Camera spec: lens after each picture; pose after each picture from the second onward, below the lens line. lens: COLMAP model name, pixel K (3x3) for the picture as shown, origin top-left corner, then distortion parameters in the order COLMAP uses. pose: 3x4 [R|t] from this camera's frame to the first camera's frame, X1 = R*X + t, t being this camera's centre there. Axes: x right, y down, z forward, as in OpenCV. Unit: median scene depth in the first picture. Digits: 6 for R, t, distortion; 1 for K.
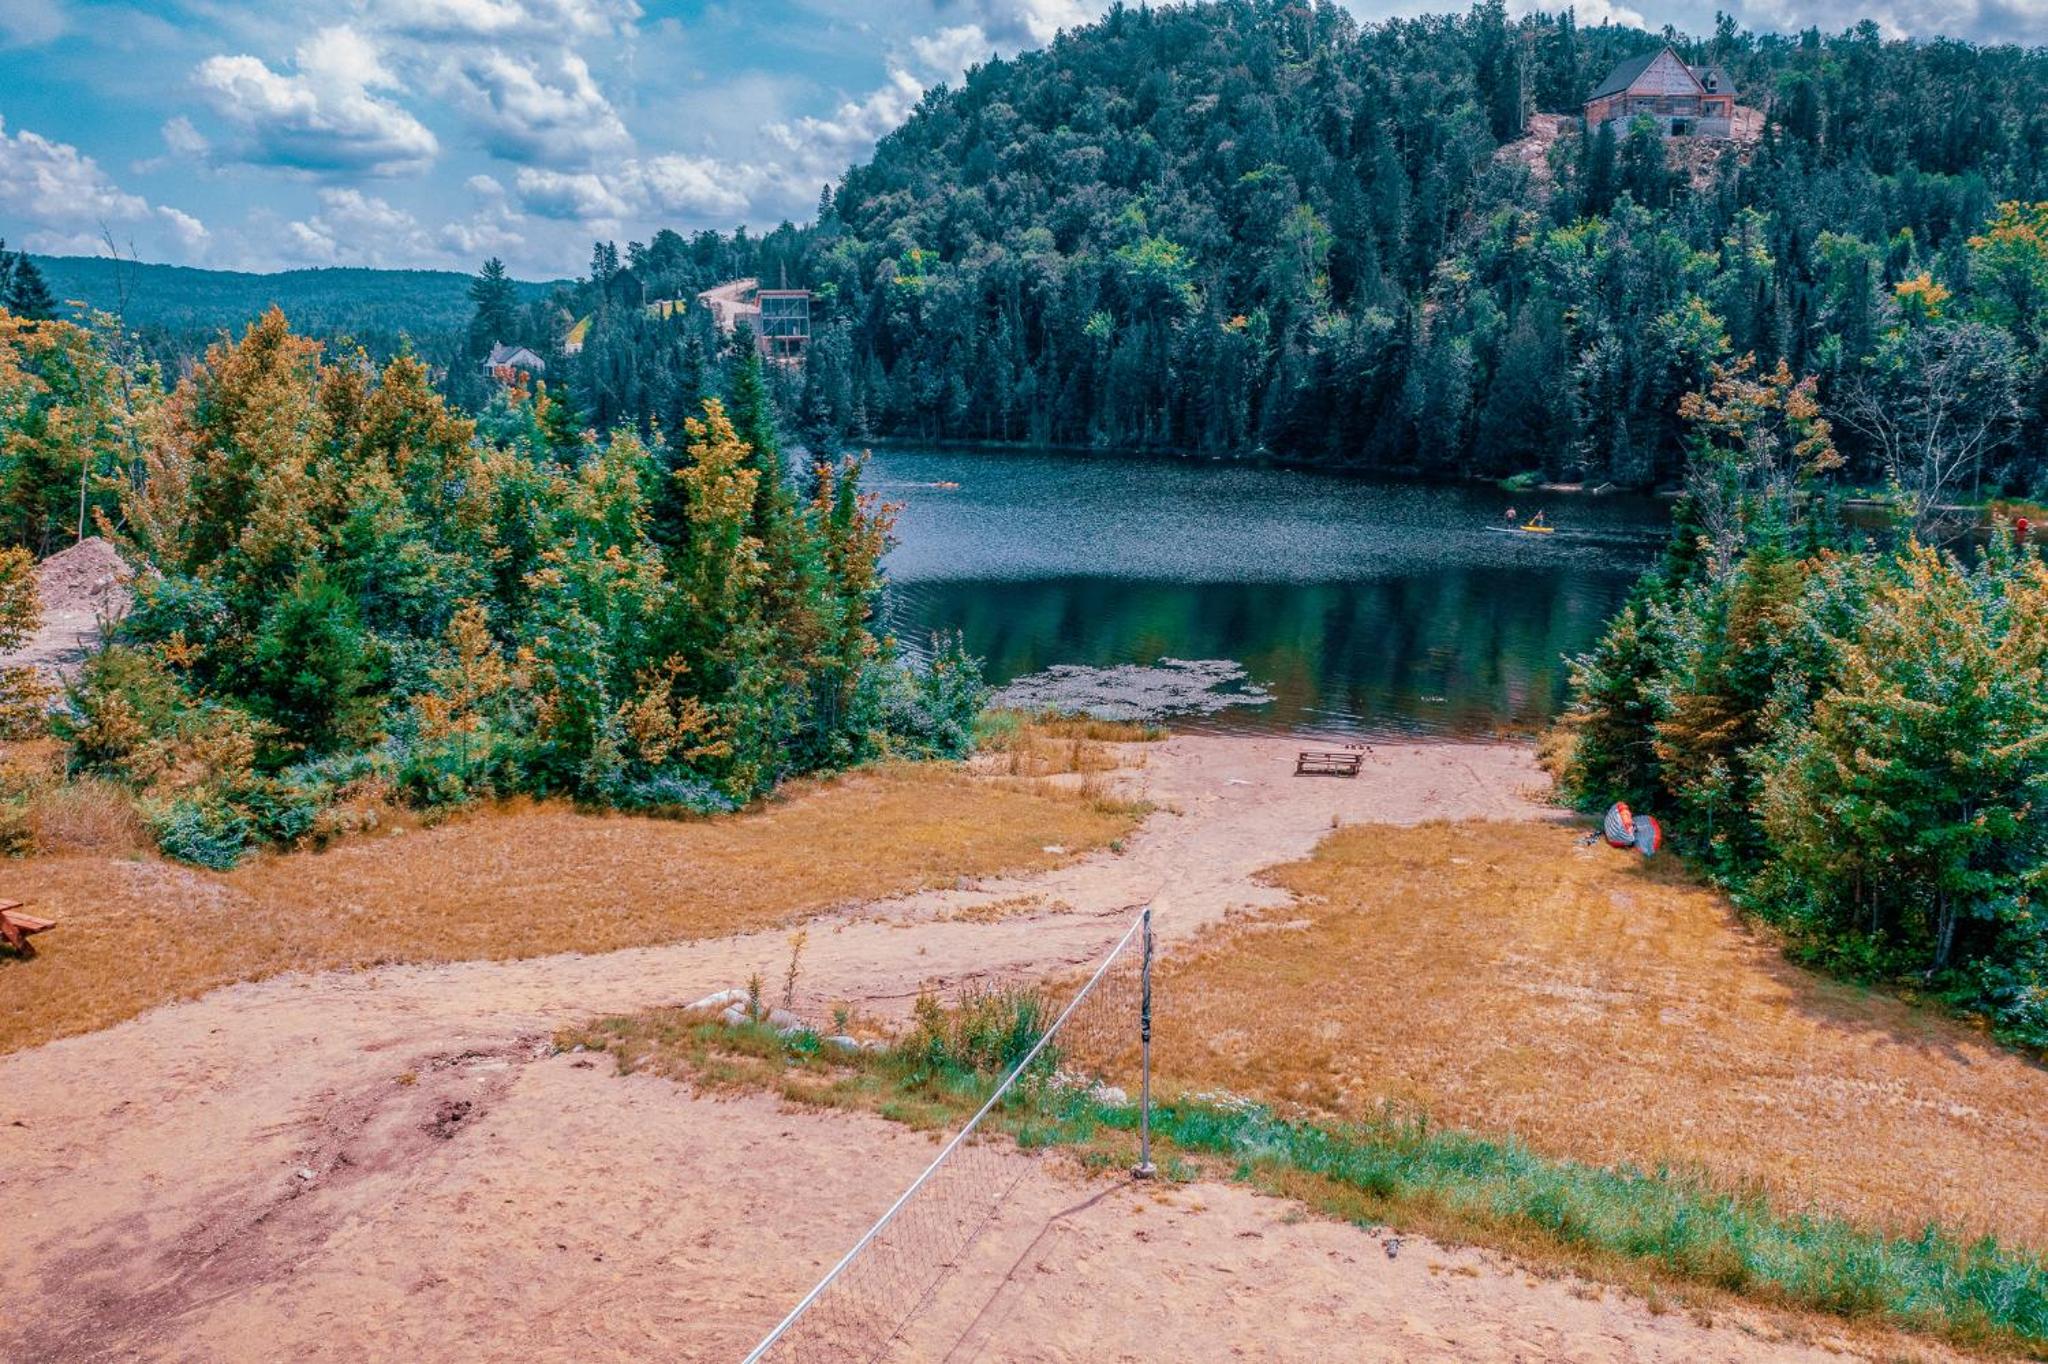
lens RADIAL K [[1610.7, 0, 1024.0], [0, 1610.7, 682.0], [0, 0, 1]] dist [-0.014327, 0.003294]
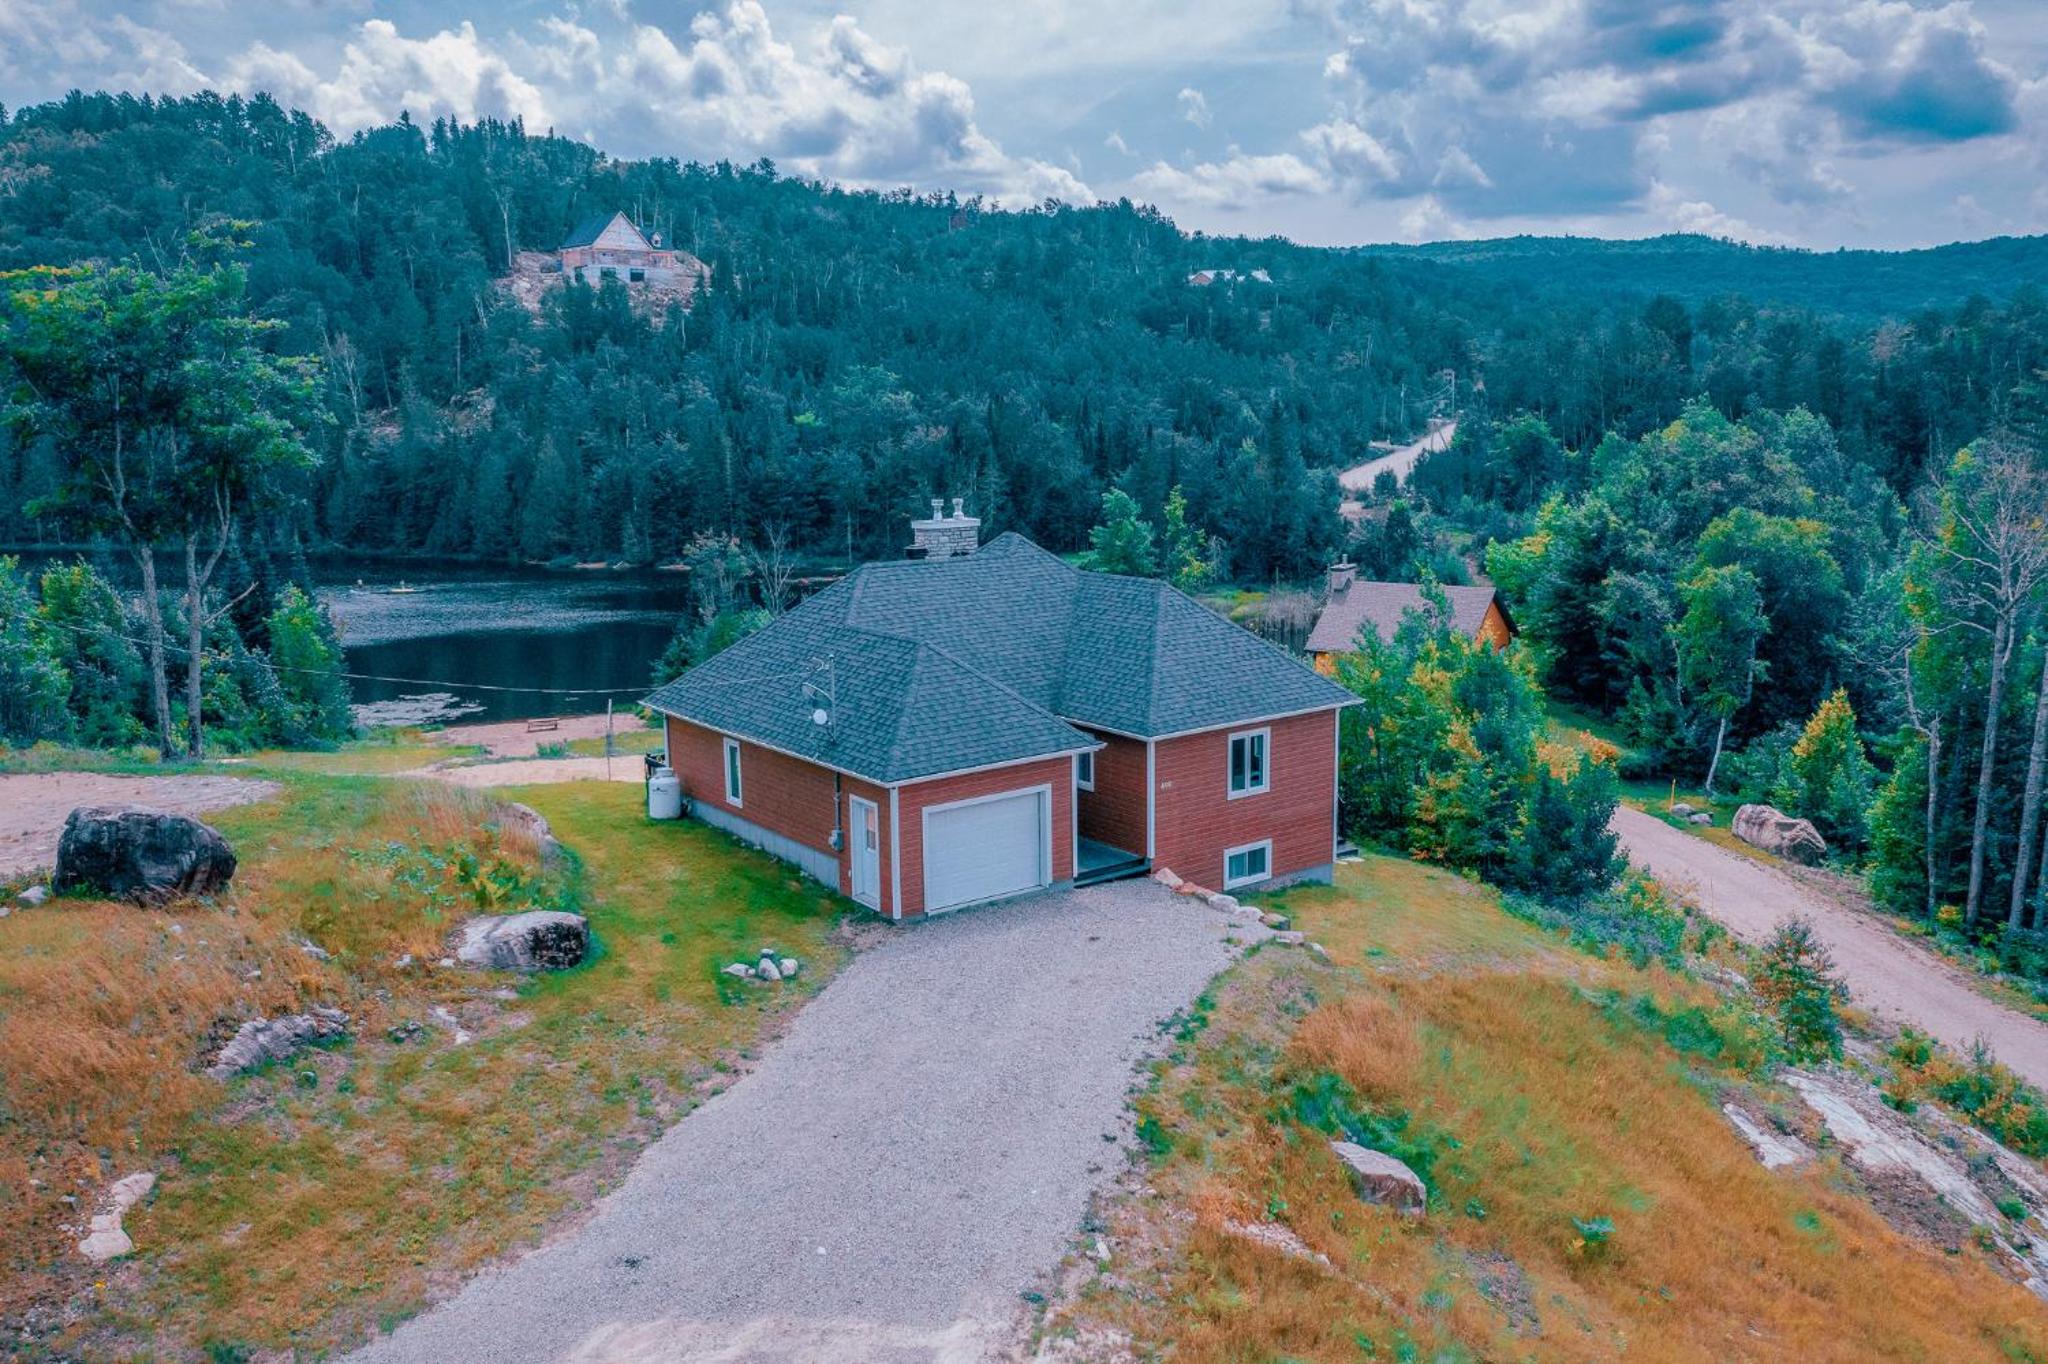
lens RADIAL K [[1605.6, 0, 1016.4], [0, 1605.6, 712.5], [0, 0, 1]] dist [-0.013949, 0.007431]
pose [[0.822407, -0.102722, 0.559549, -0.095906], [0.112526, 0.993503, 0.017000, 0.013707], [-0.557660, 0.048983, 0.828623, -0.218271]]
